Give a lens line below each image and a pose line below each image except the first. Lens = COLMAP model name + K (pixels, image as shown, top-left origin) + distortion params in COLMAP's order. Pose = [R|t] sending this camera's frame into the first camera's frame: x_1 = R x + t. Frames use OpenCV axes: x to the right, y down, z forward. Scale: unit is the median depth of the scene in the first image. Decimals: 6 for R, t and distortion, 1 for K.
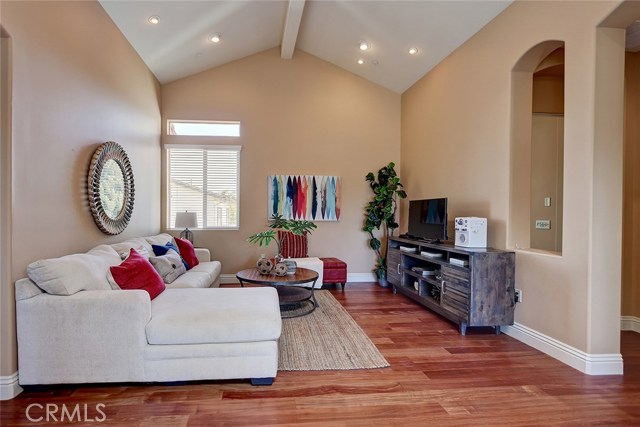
lens RADIAL K [[311.9, 0, 272.9], [0, 311.9, 214.1], [0, 0, 1]] dist [-0.001291, -0.000773]
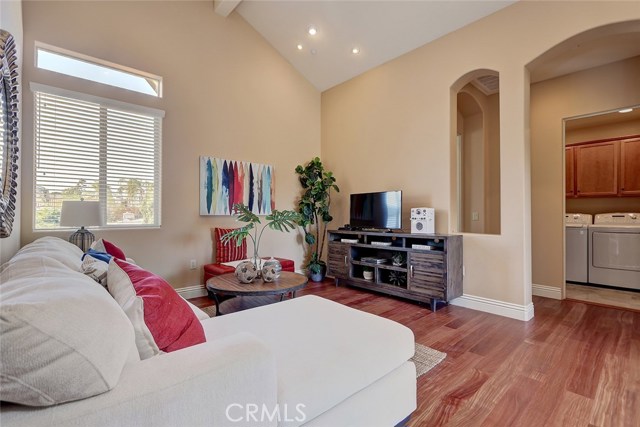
lens RADIAL K [[311.9, 0, 272.9], [0, 311.9, 214.1], [0, 0, 1]] dist [-0.001291, -0.000773]
pose [[0.803817, 0.001026, 0.594876, -0.374613], [0.008554, 0.999875, -0.013283, 0.033996], [-0.594815, 0.015766, 0.803708, 0.314707]]
